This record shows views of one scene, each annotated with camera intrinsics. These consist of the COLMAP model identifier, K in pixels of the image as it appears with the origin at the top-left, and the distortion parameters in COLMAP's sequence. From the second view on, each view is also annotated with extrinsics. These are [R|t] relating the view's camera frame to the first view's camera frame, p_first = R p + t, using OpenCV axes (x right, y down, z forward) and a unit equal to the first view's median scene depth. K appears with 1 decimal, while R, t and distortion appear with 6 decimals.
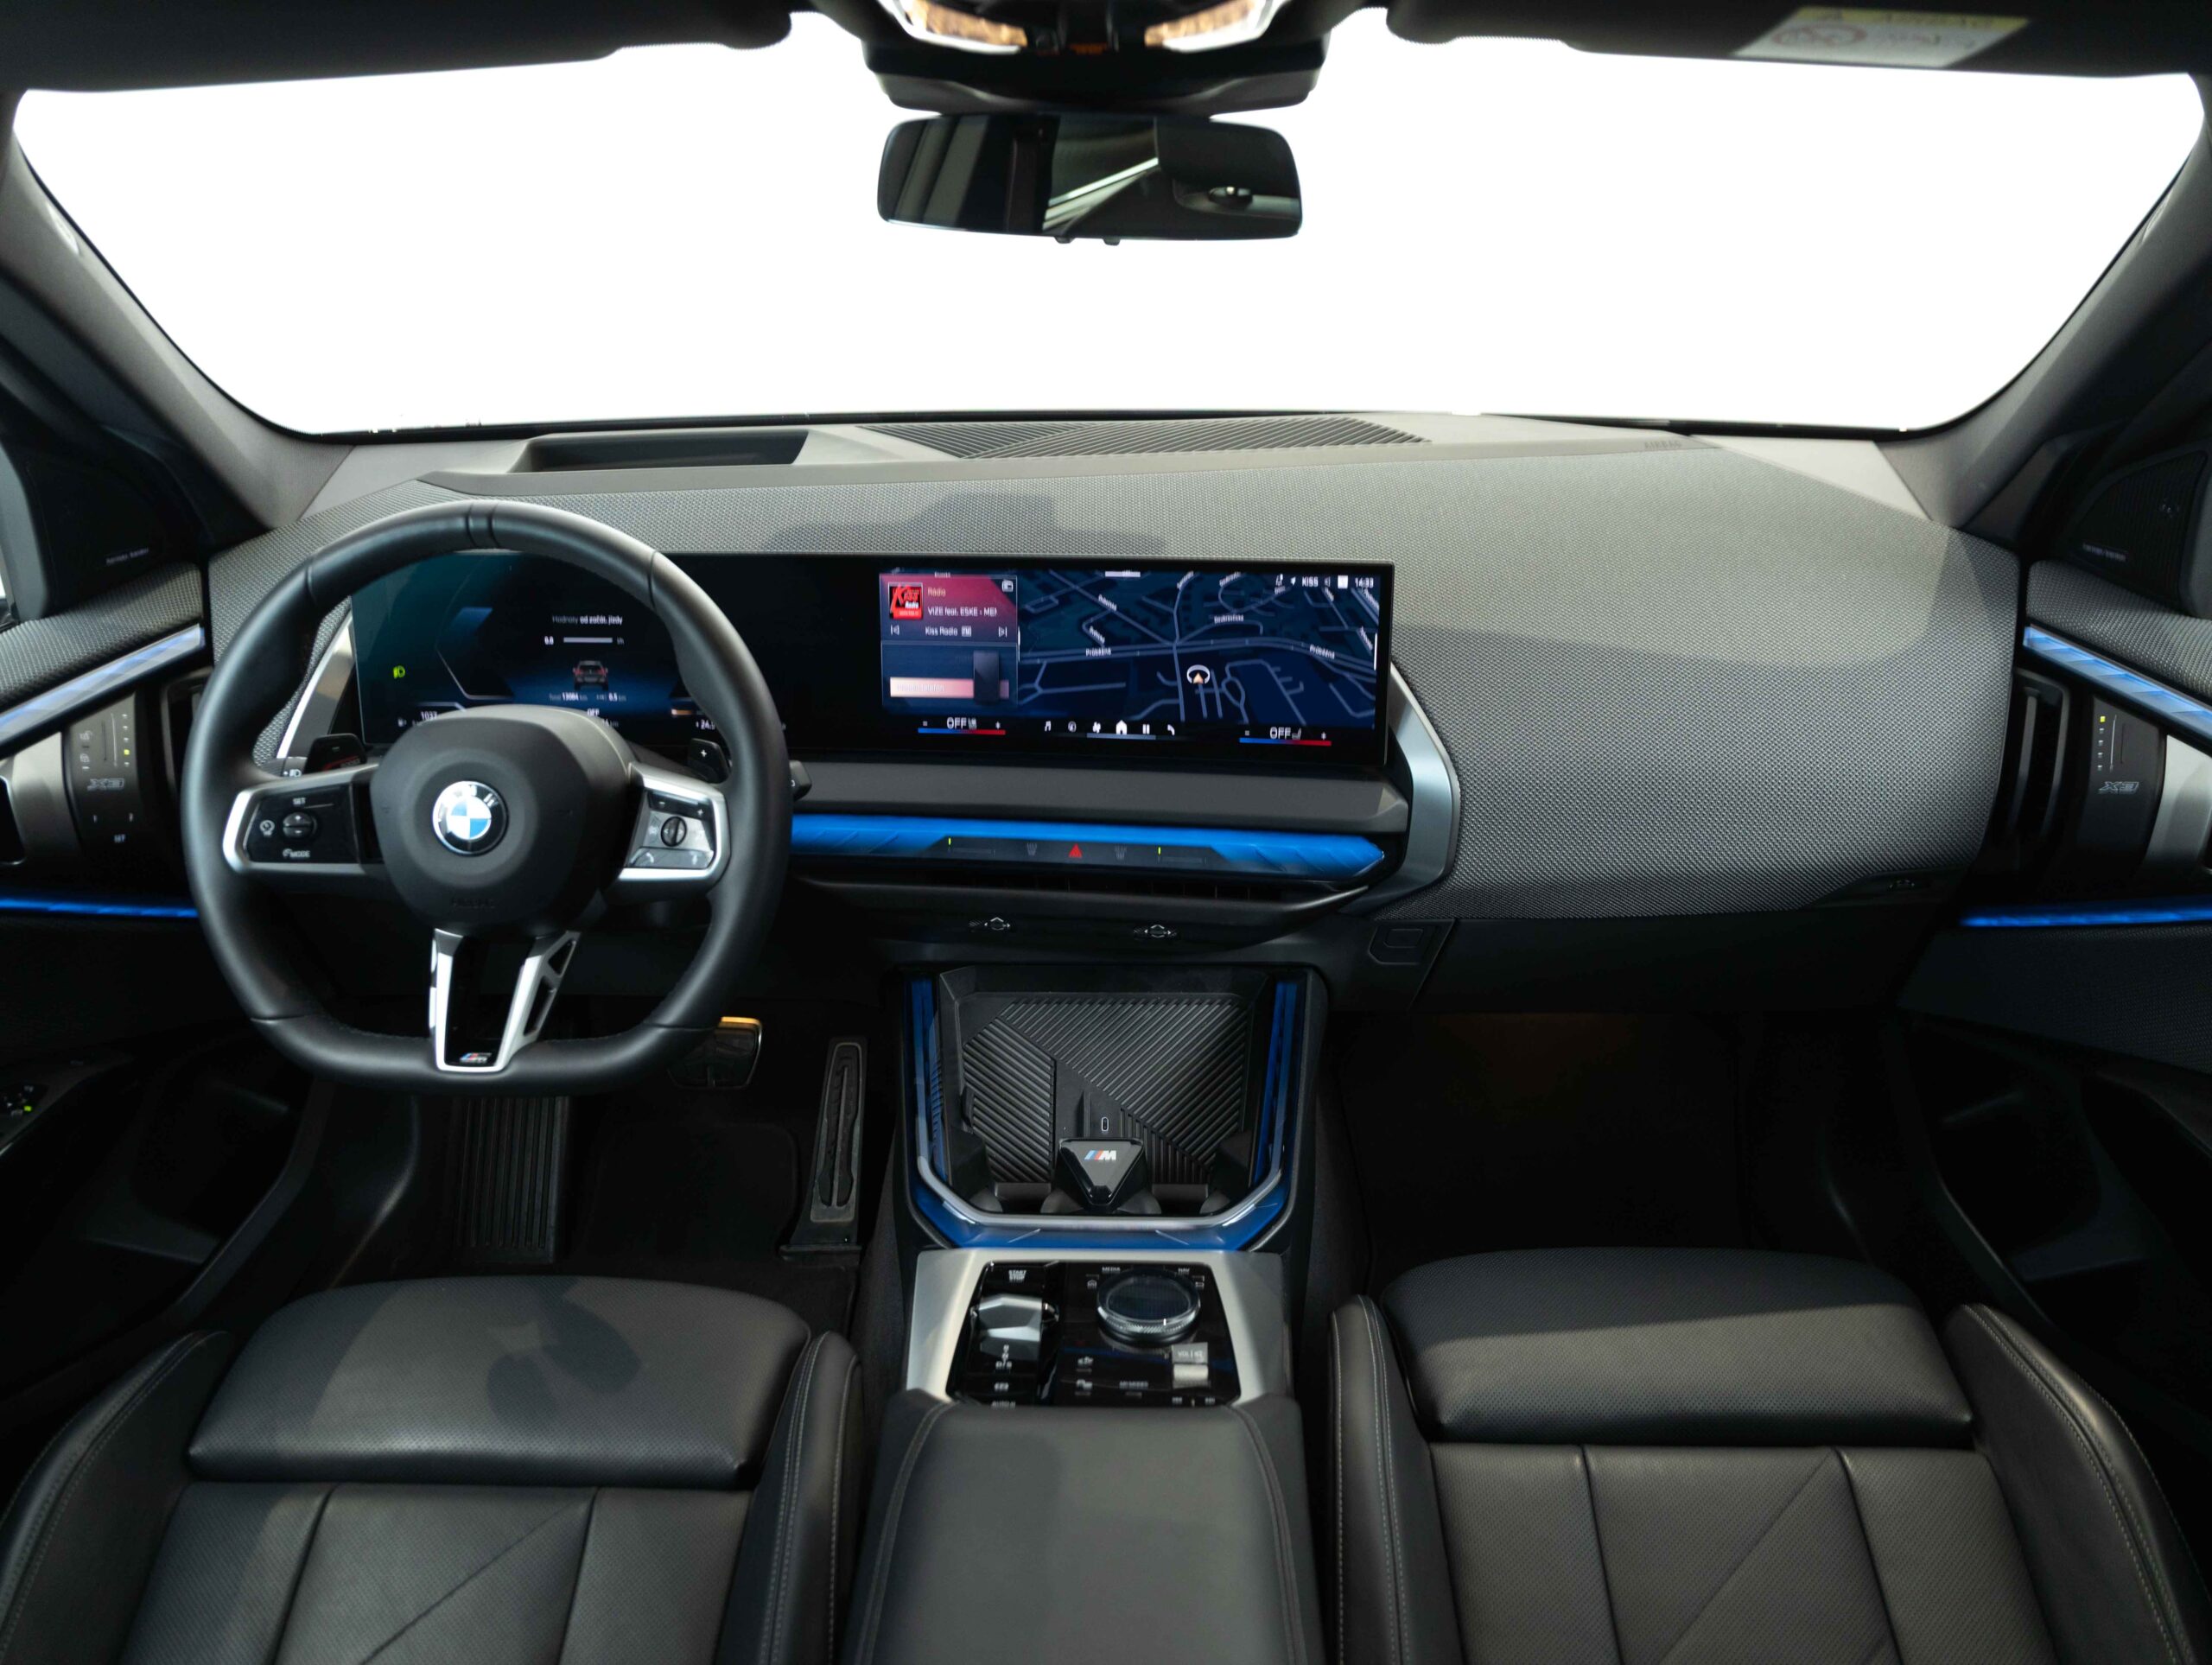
lens RADIAL K [[1484.2, 0, 1099.1], [0, 1484.2, 836.4], [0, 0, 1]] dist [0.003719, -0.001043]
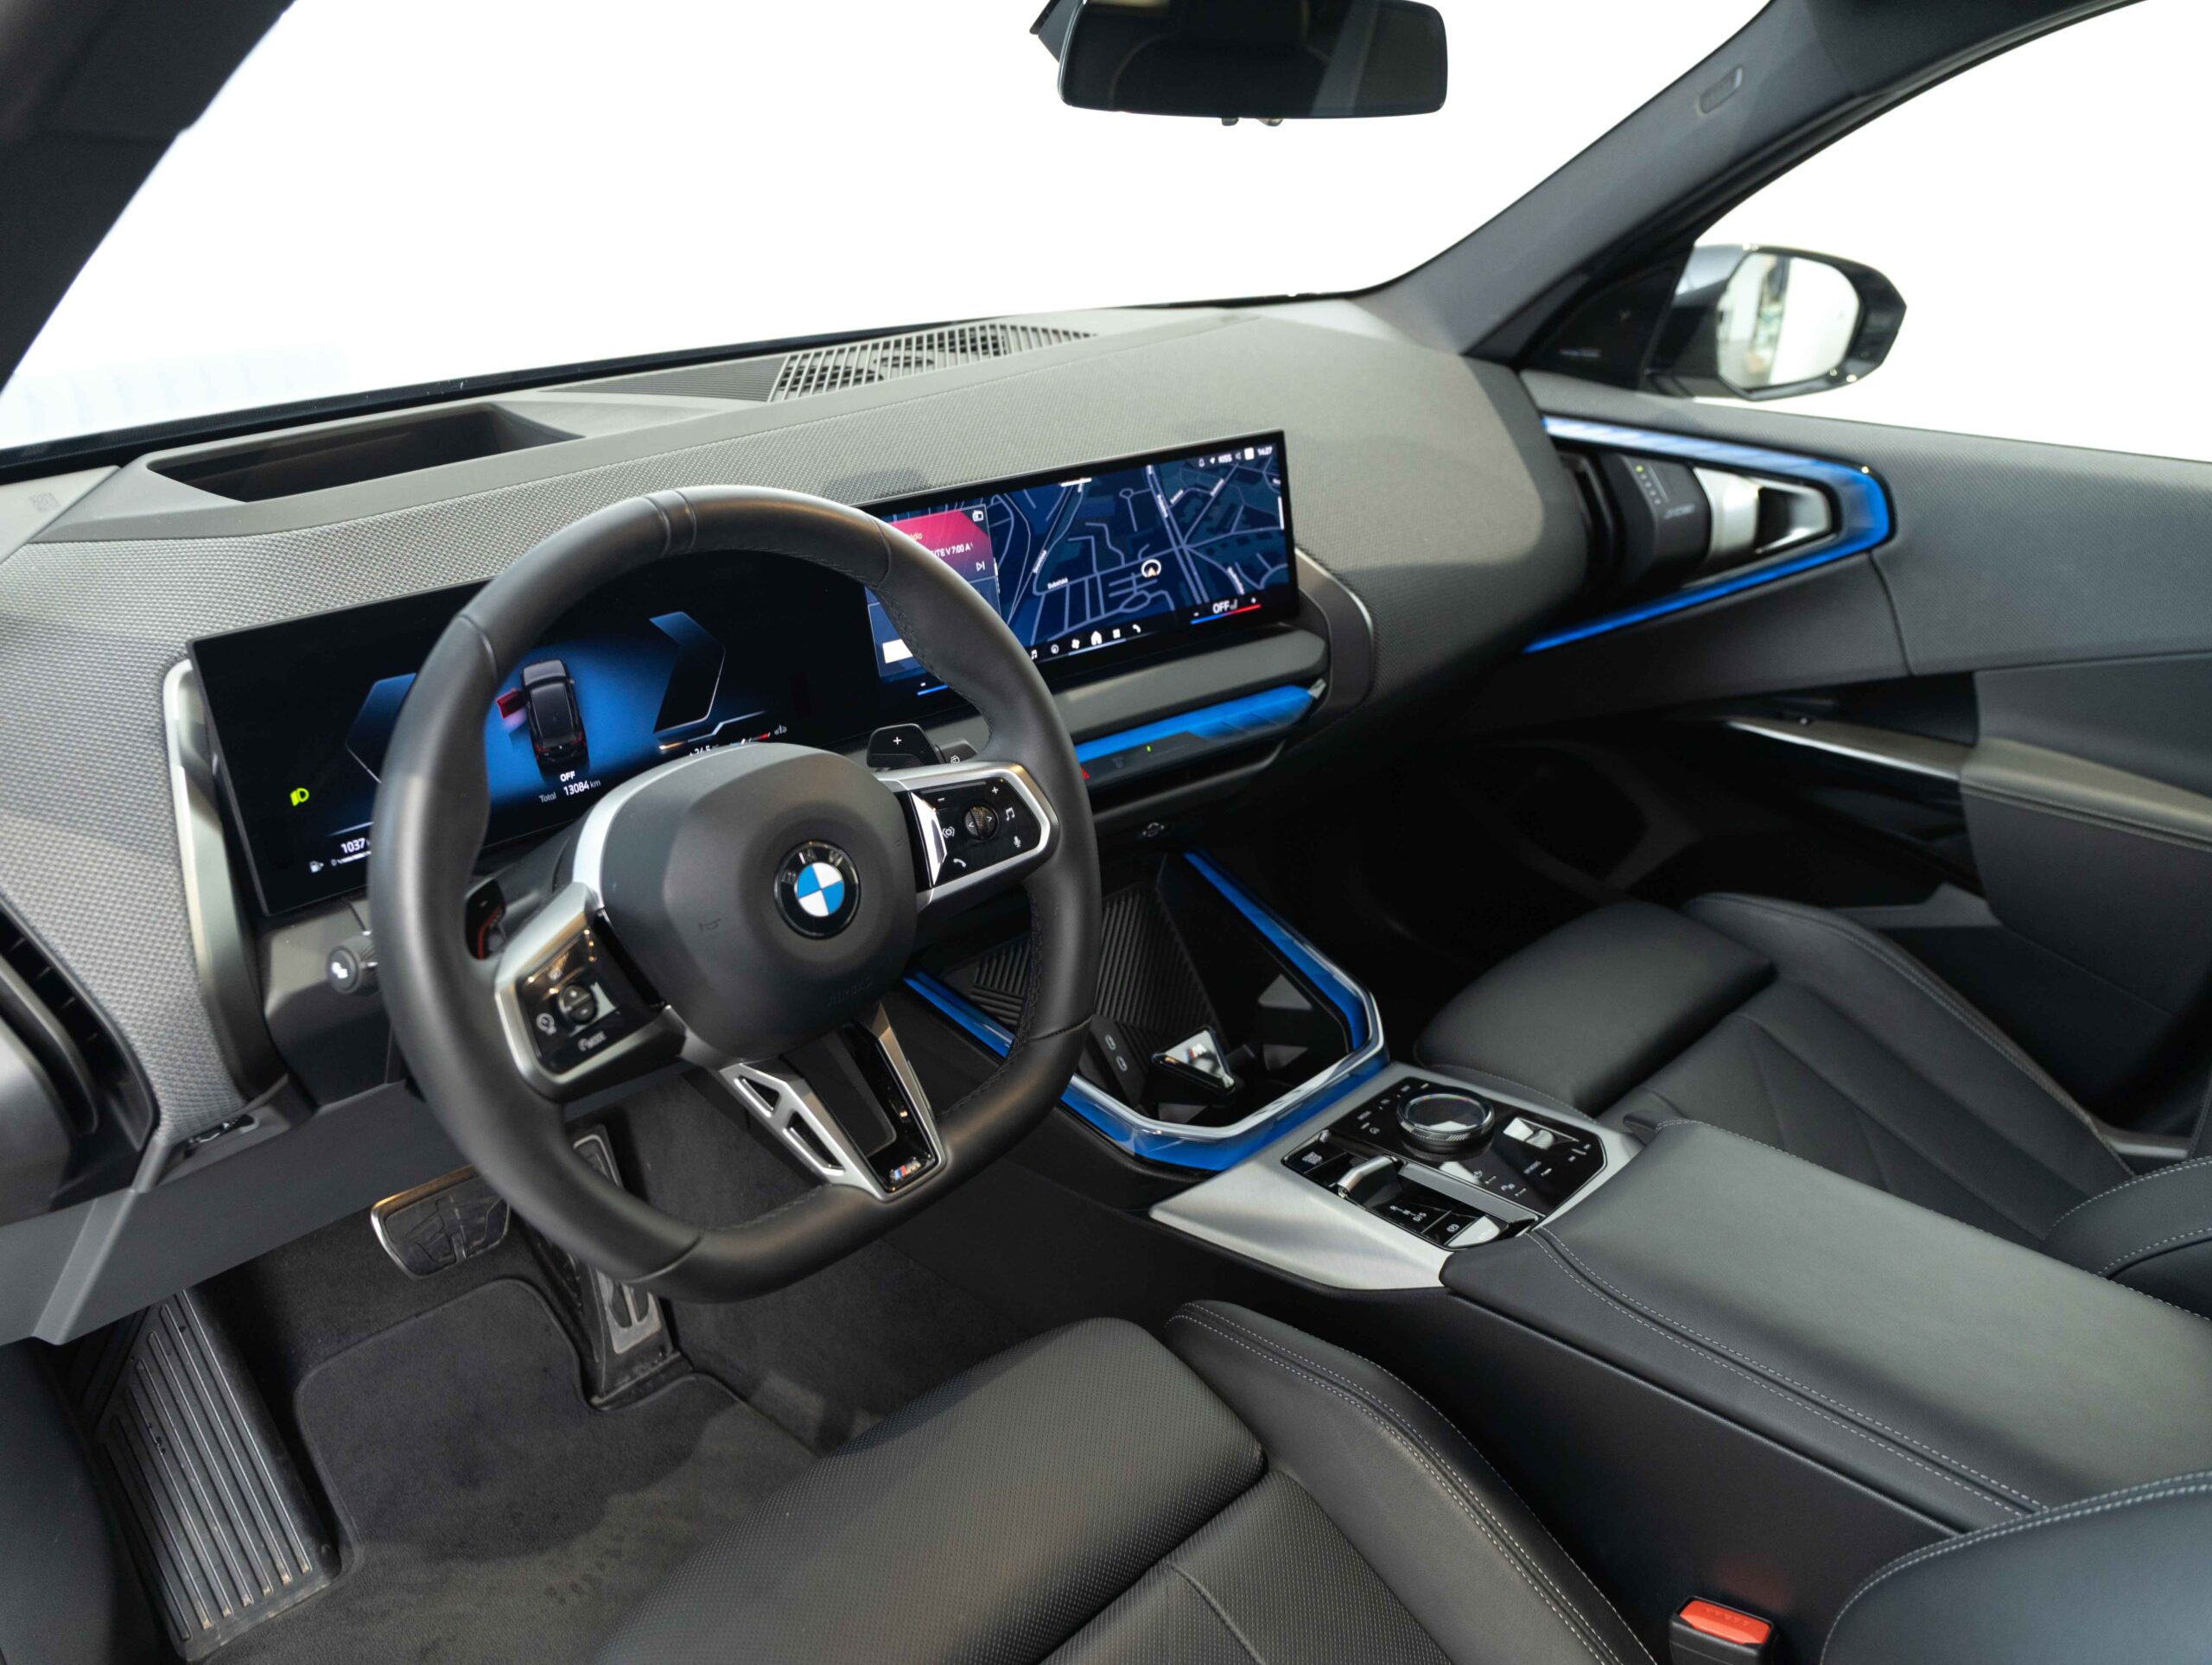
lens RADIAL K [[1484.2, 0, 1099.7], [0, 1484.2, 826.4], [0, 0, 1]] dist [0.003719, -0.001043]
pose [[0.734999, -0.302466, 0.606869, -0.627719], [0.282659, 0.950199, 0.131247, -0.084378], [-0.616344, 0.075071, 0.783890, 0.239381]]
